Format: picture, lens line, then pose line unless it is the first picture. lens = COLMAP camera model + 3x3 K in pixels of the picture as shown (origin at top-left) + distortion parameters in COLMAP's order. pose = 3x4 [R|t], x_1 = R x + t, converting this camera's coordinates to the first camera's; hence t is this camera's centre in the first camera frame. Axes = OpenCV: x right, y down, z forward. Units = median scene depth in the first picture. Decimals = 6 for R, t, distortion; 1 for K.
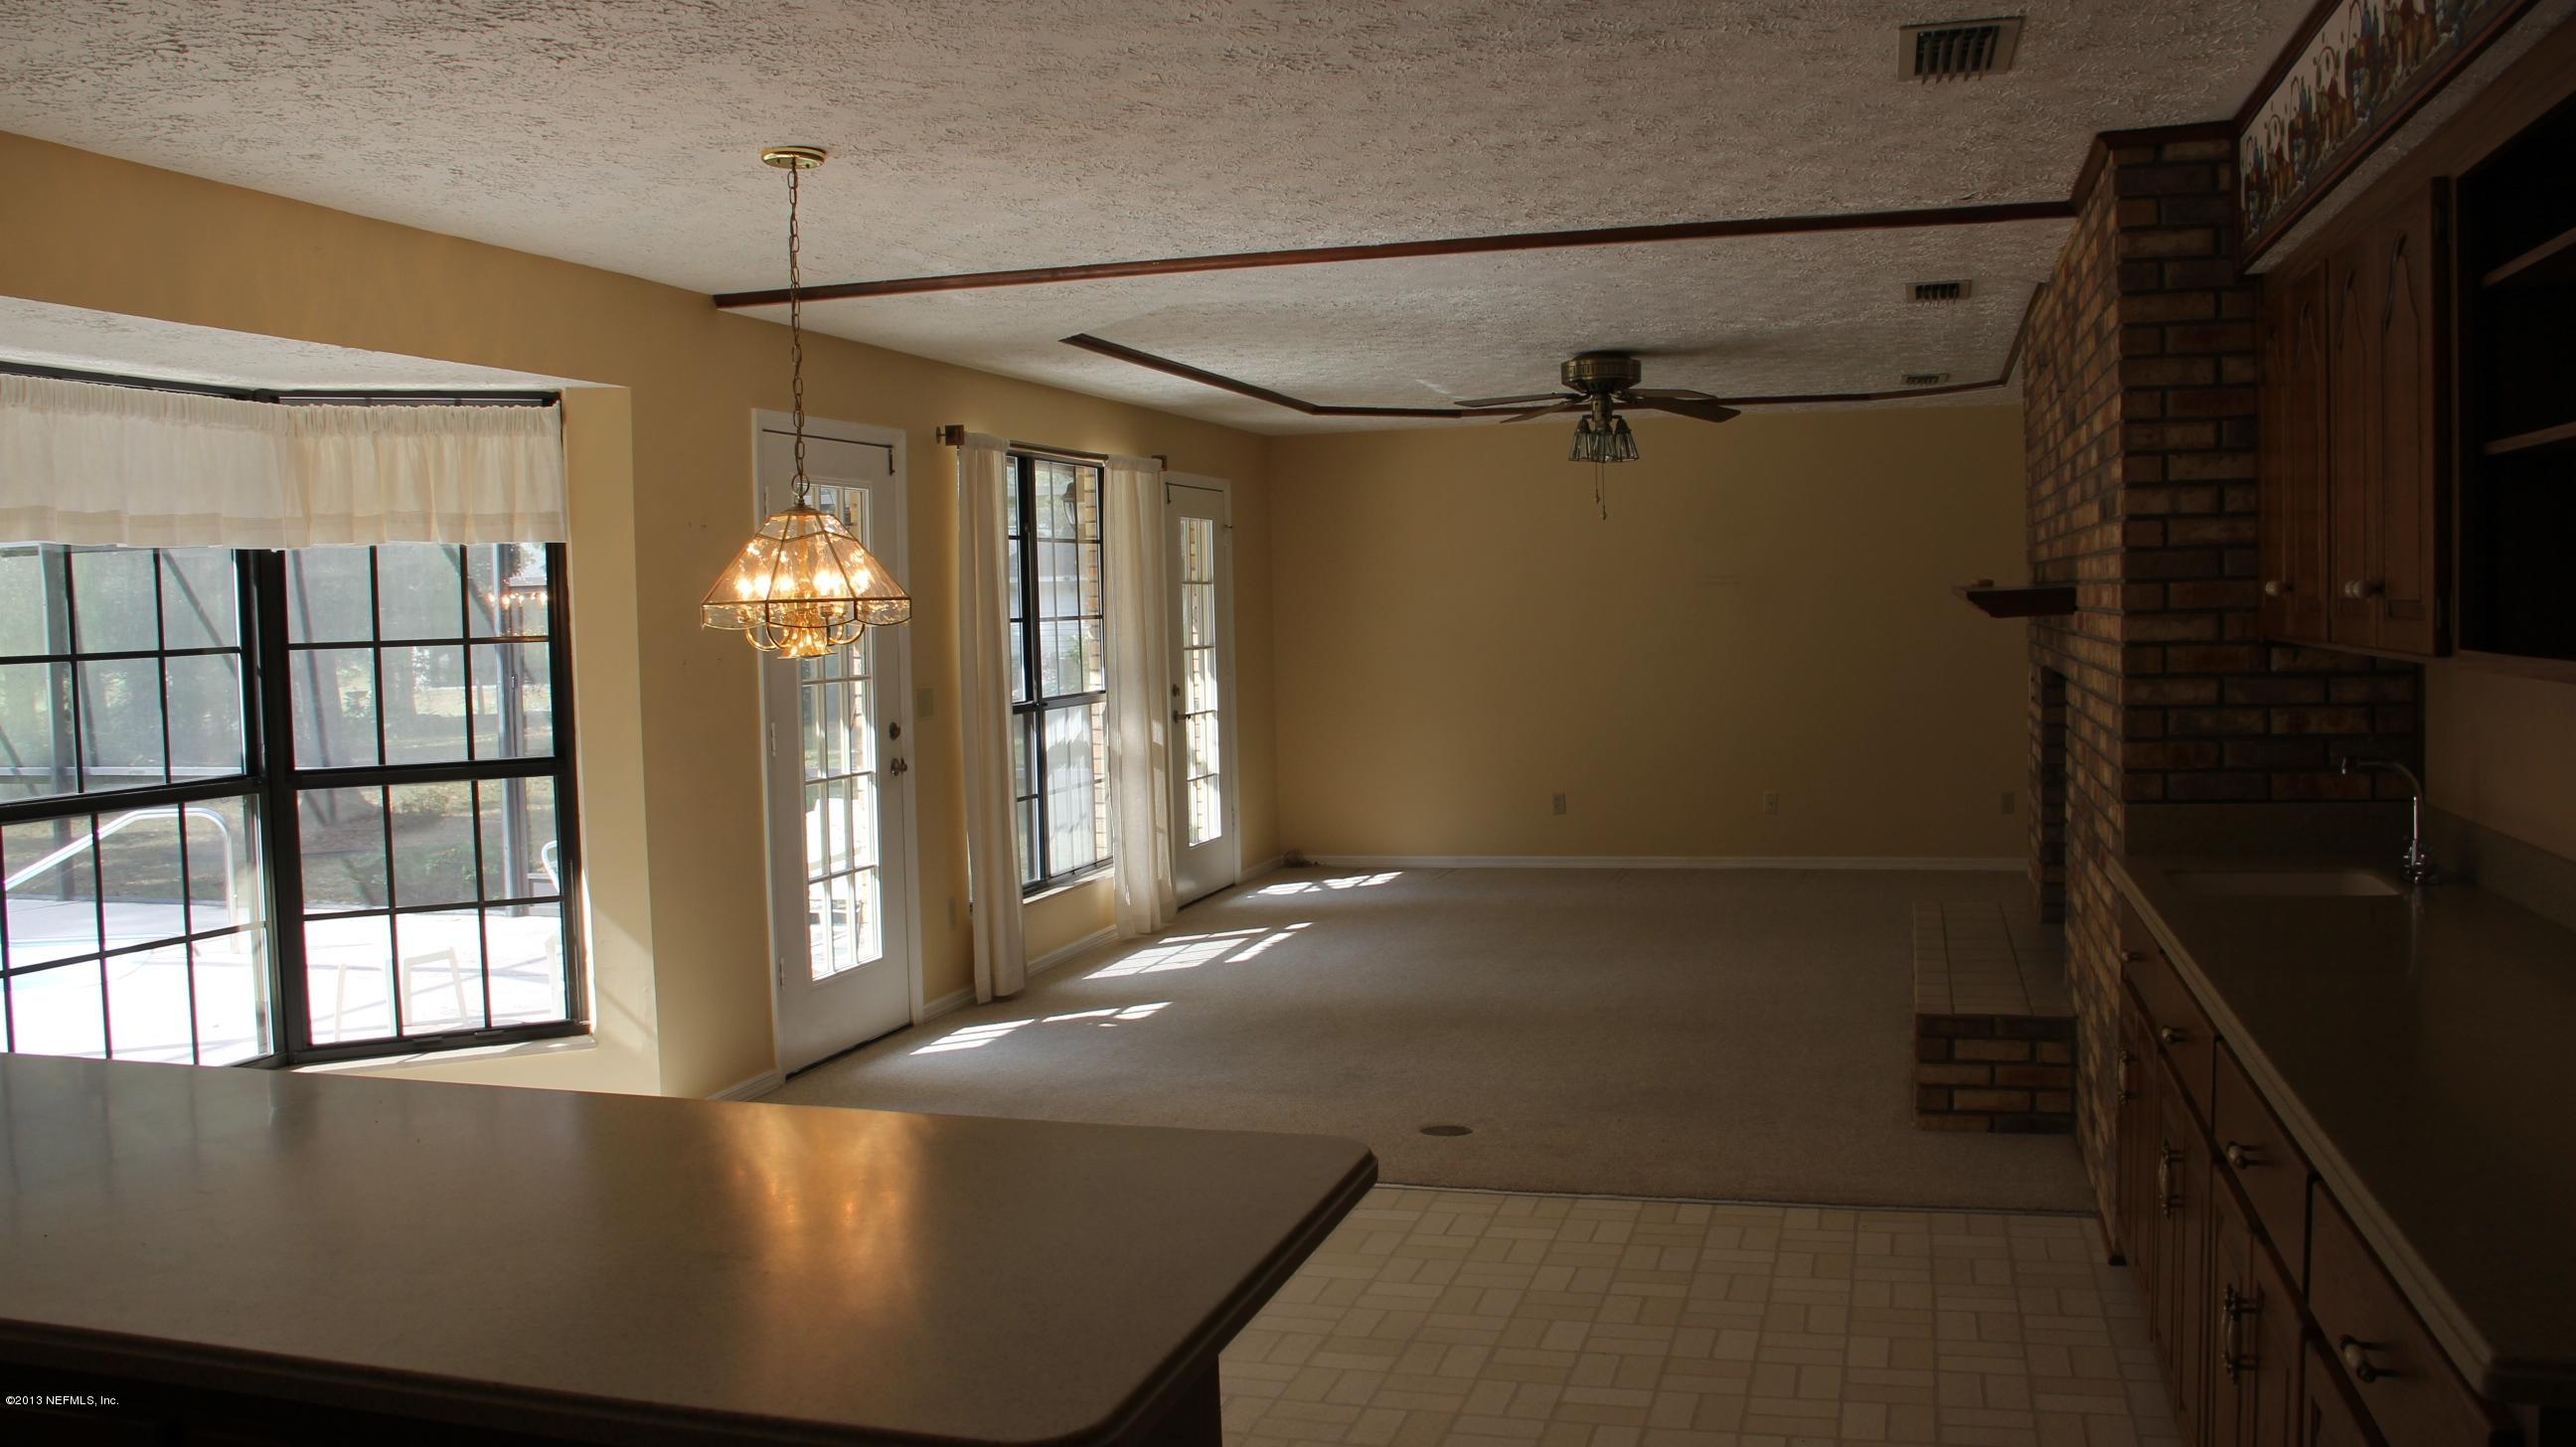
lens RADIAL K [[2210.3, 0, 1239.6], [0, 2210.3, 725.4], [0, 0, 1]] dist [-0.166212, 0.128555]
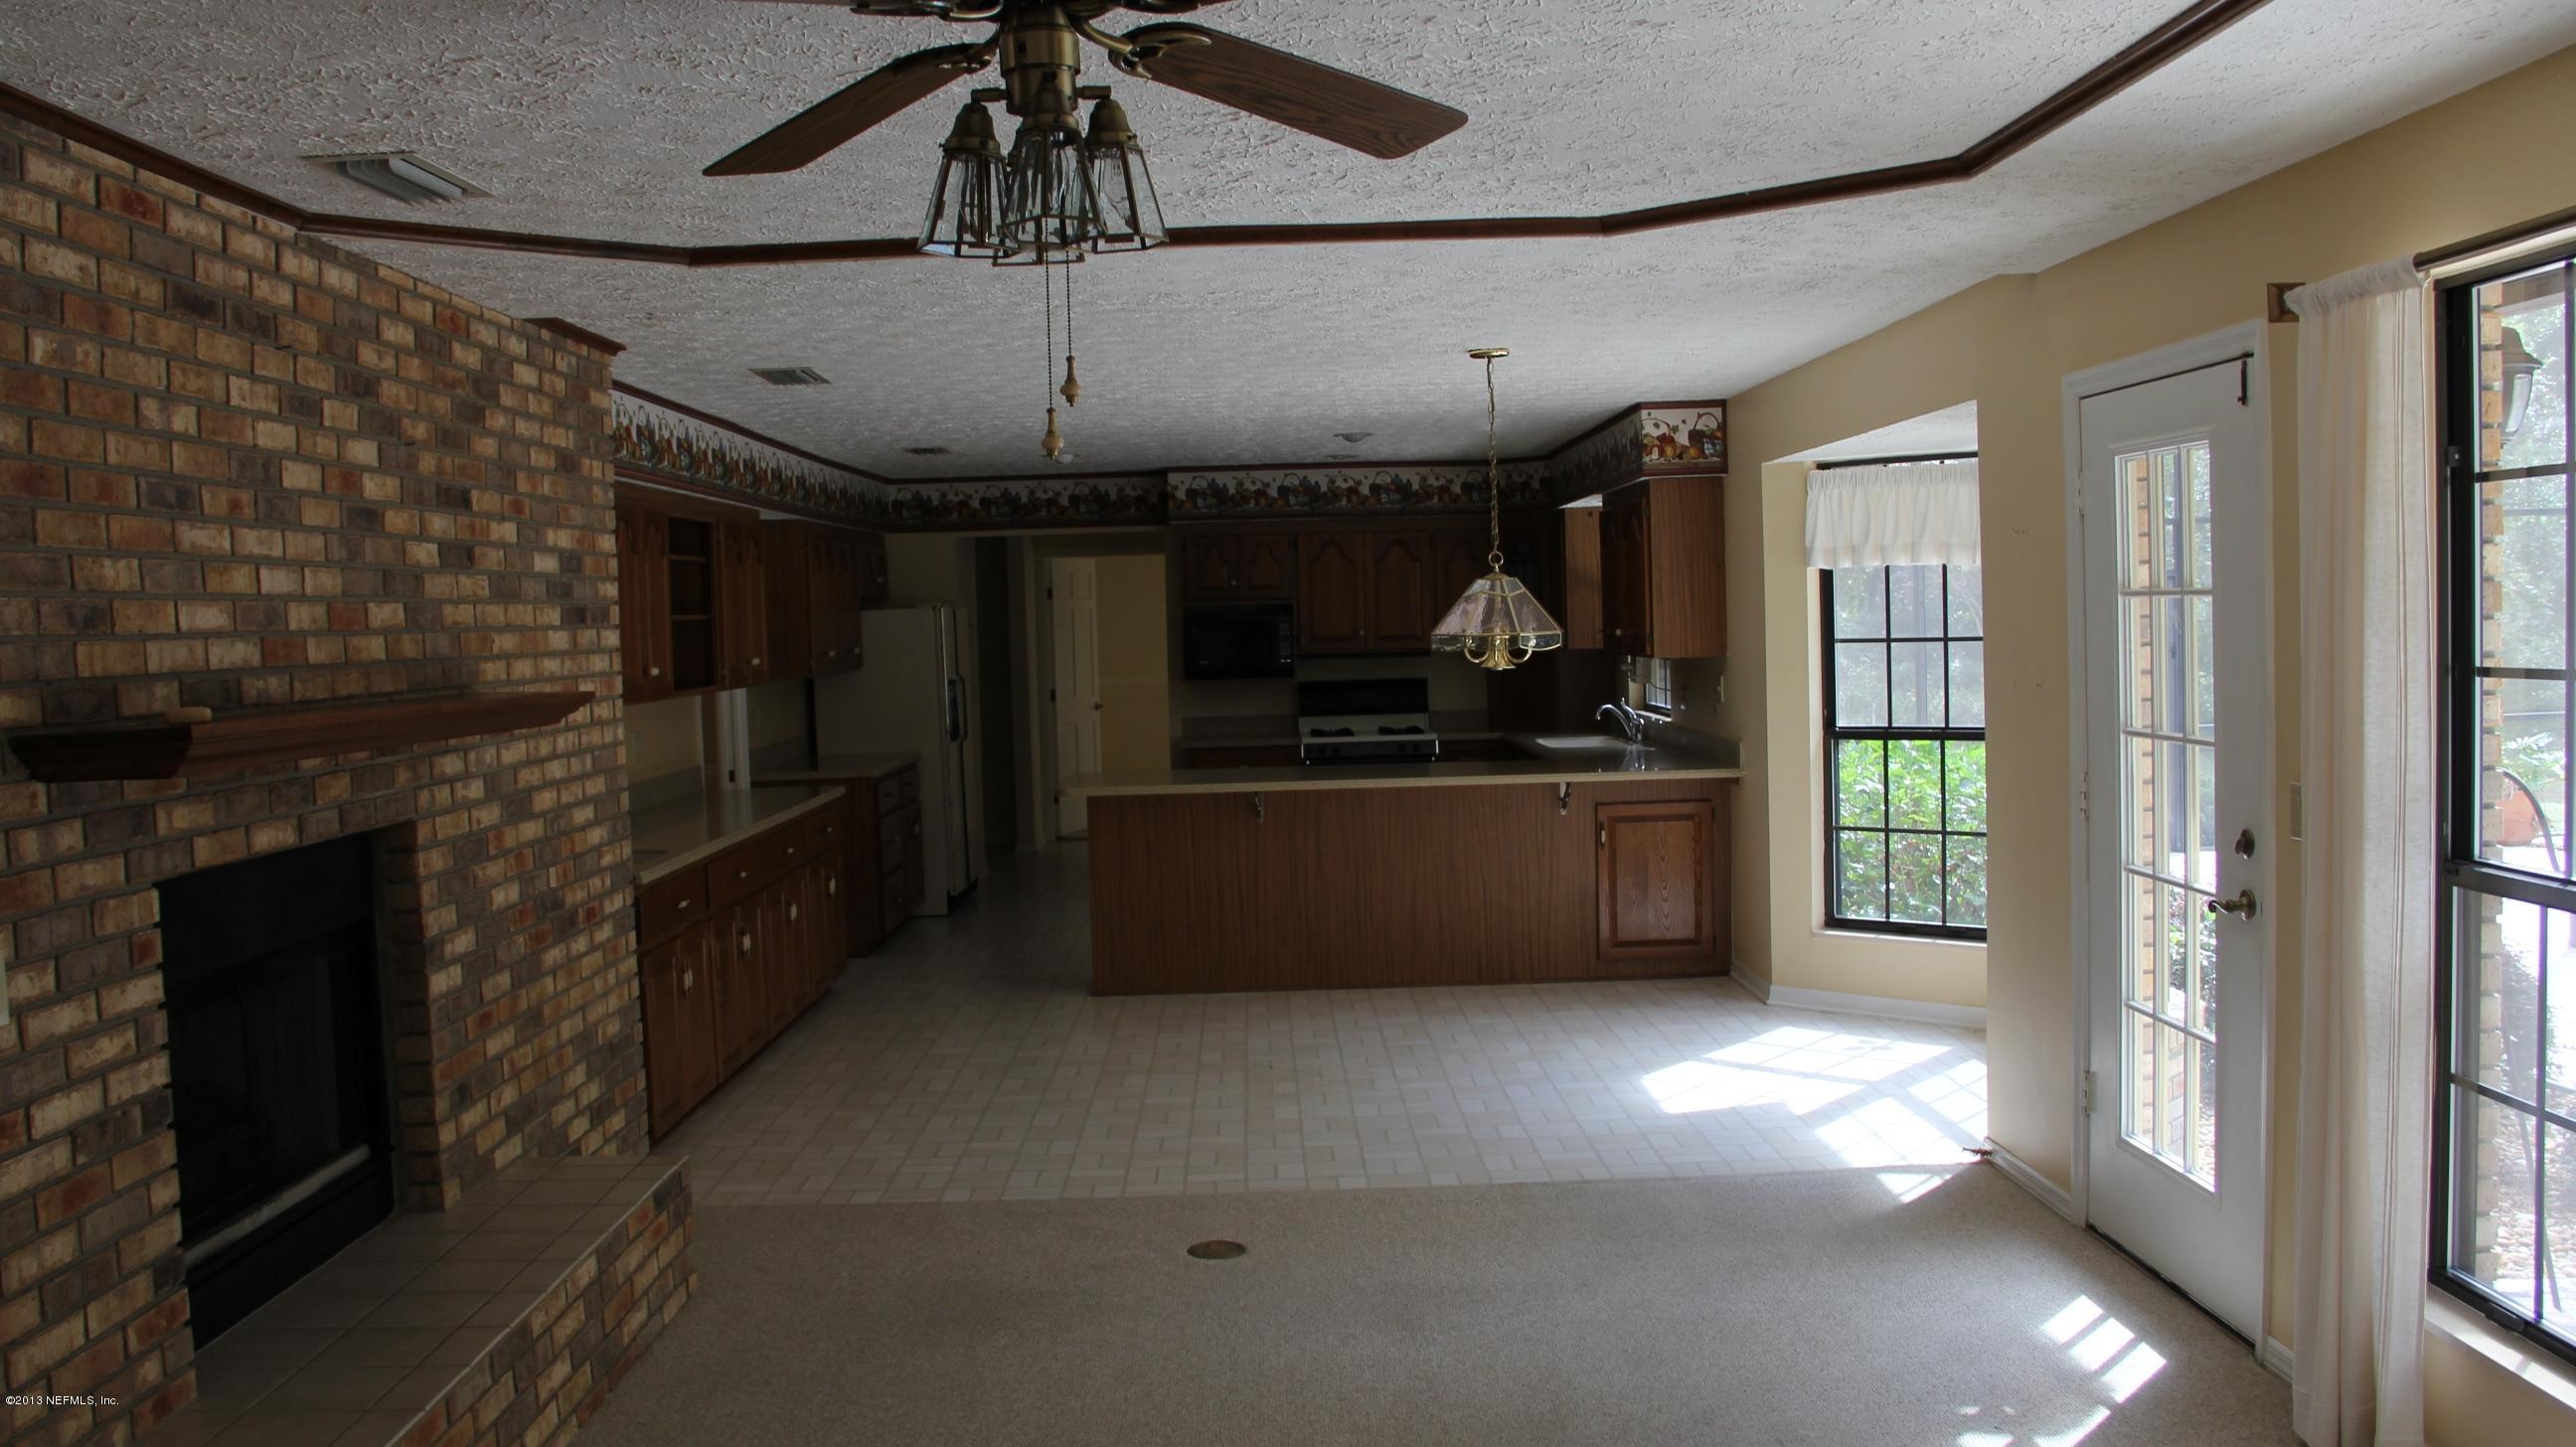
lens RADIAL K [[2210.3, 0, 1239.6], [0, 2210.3, 725.4], [0, 0, 1]] dist [-0.166212, 0.128555]
pose [[-0.955835, 0.070017, -0.285442, 0.345239], [0.039978, 0.993155, 0.109745, -0.135430], [0.291172, 0.093487, -0.952092, 1.940848]]
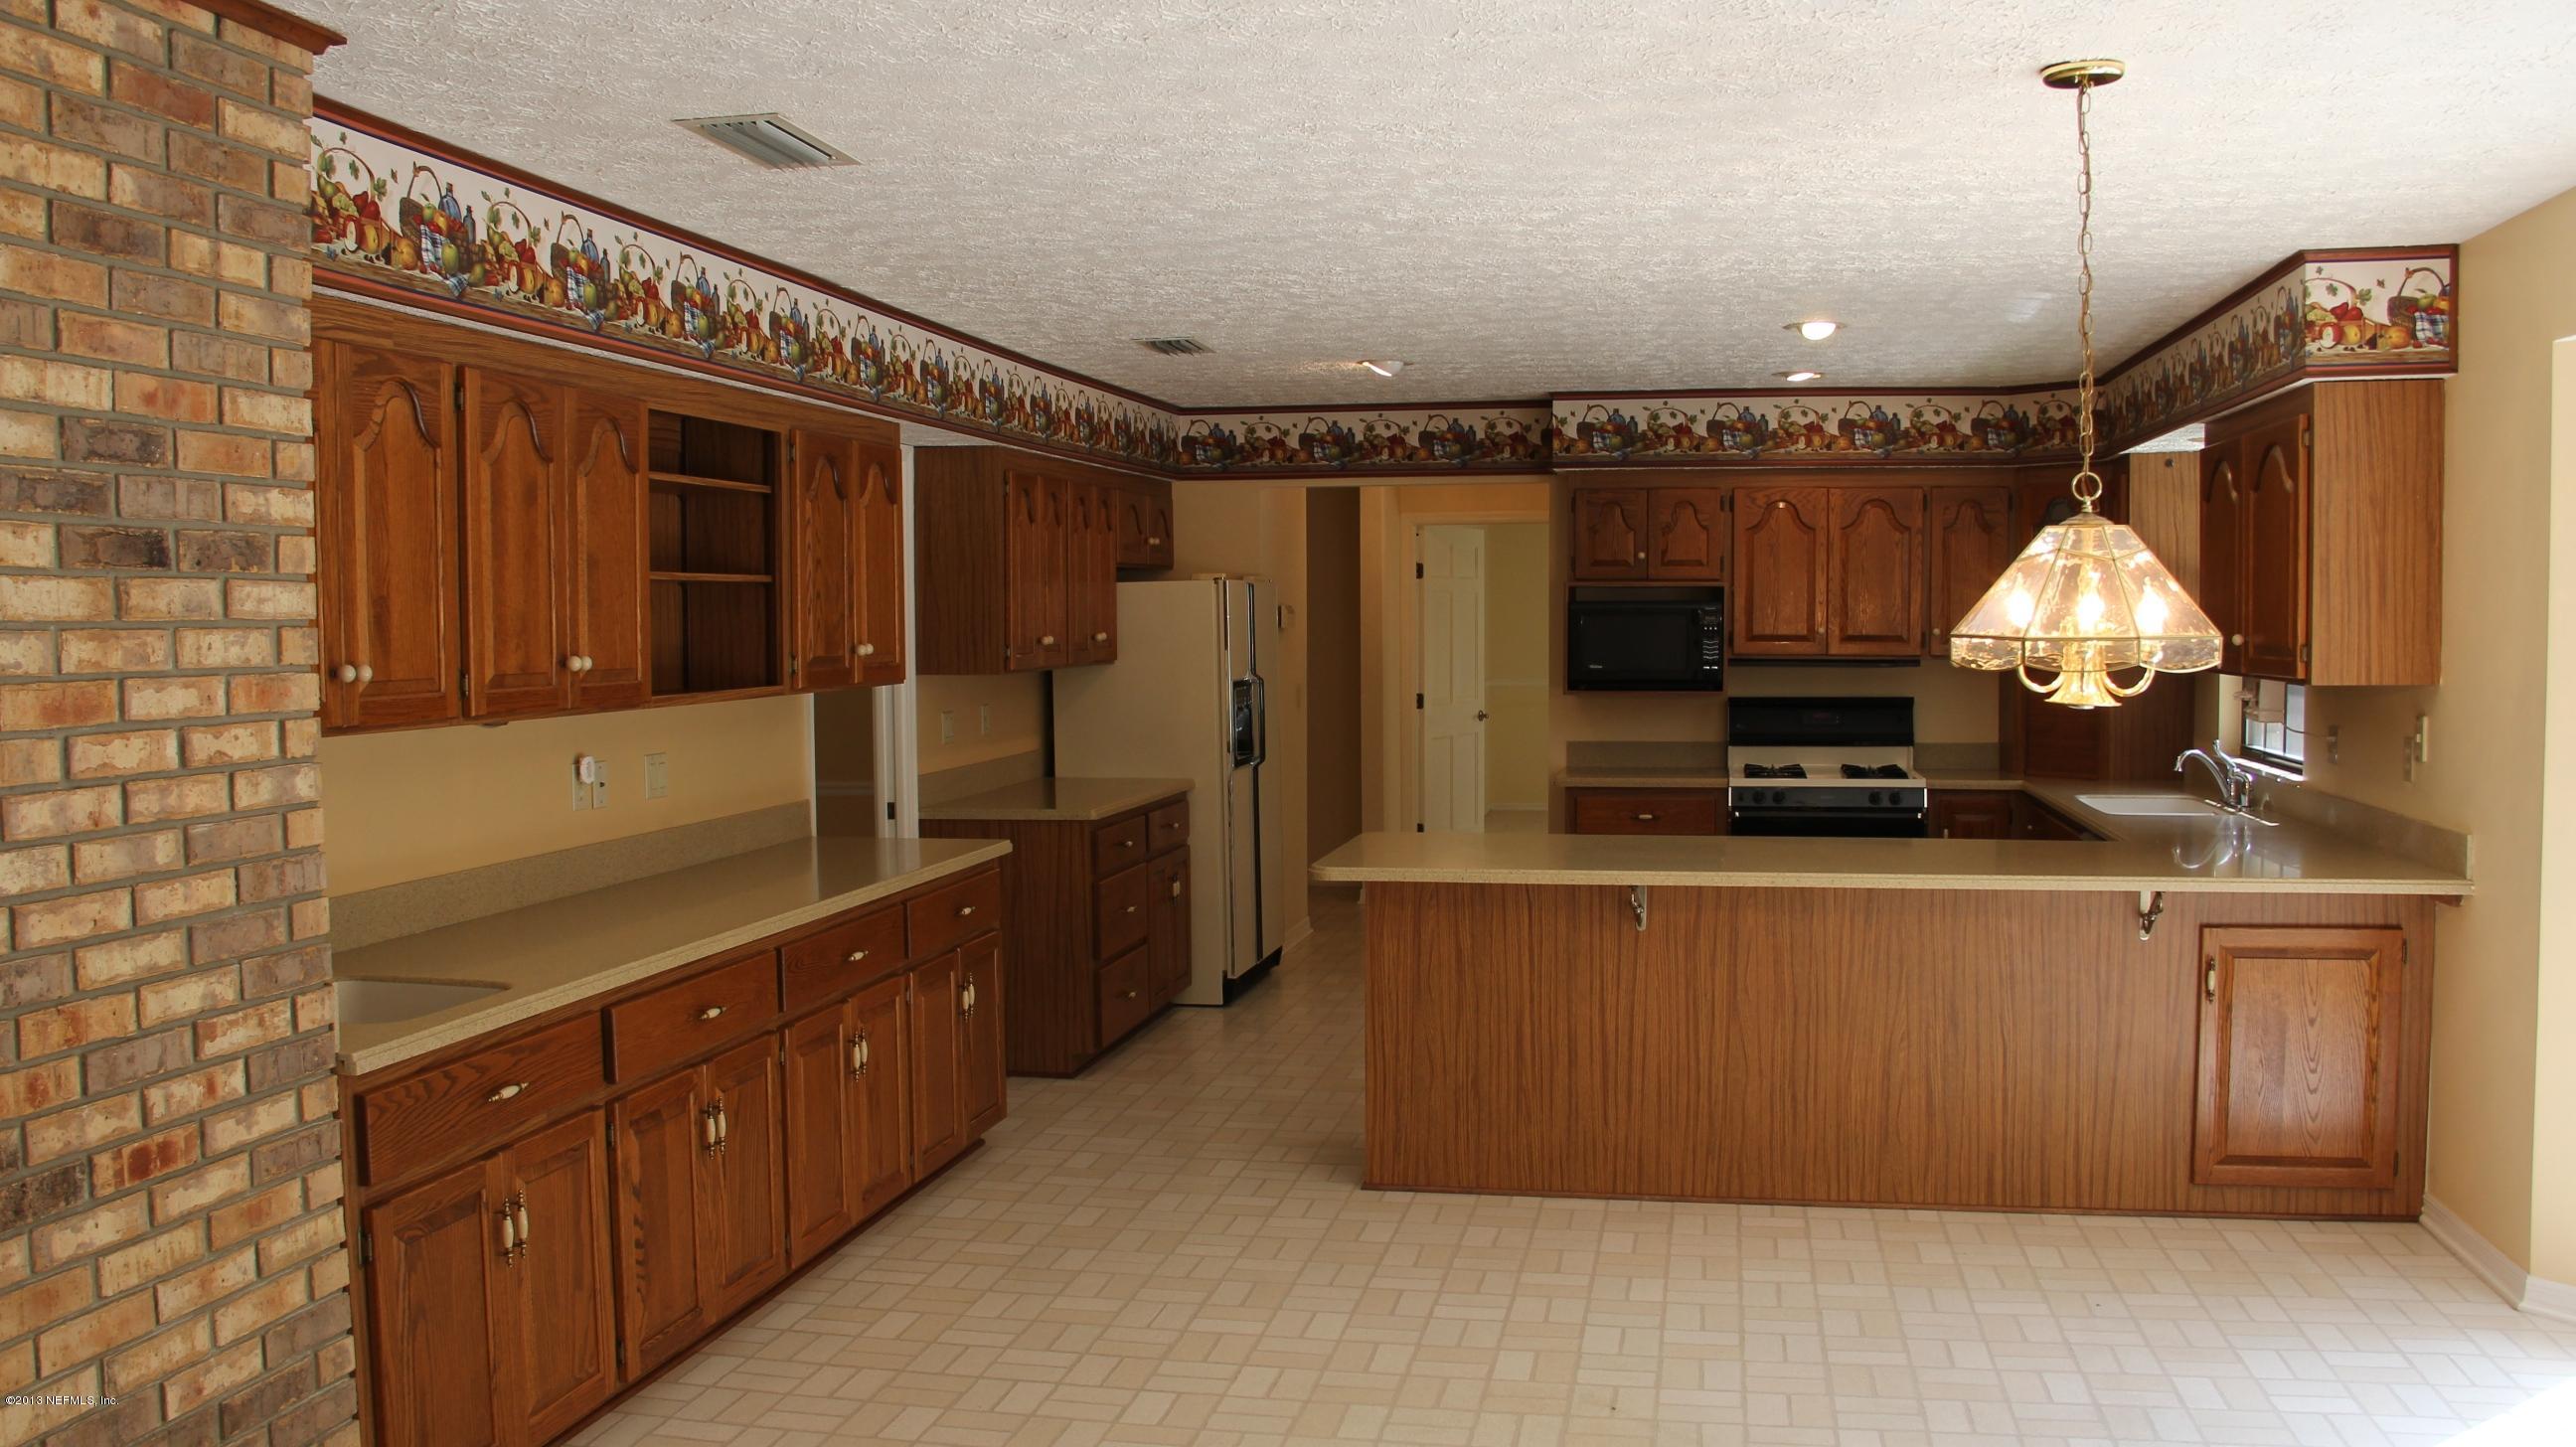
lens RADIAL K [[2210.3, 0, 1239.6], [0, 2210.3, 725.4], [0, 0, 1]] dist [-0.166212, 0.128555]
pose [[-0.995880, 0.038647, -0.082032, 0.135156], [0.029793, 0.993862, 0.106542, -0.091283], [0.085646, 0.103659, -0.990919, 1.379022]]
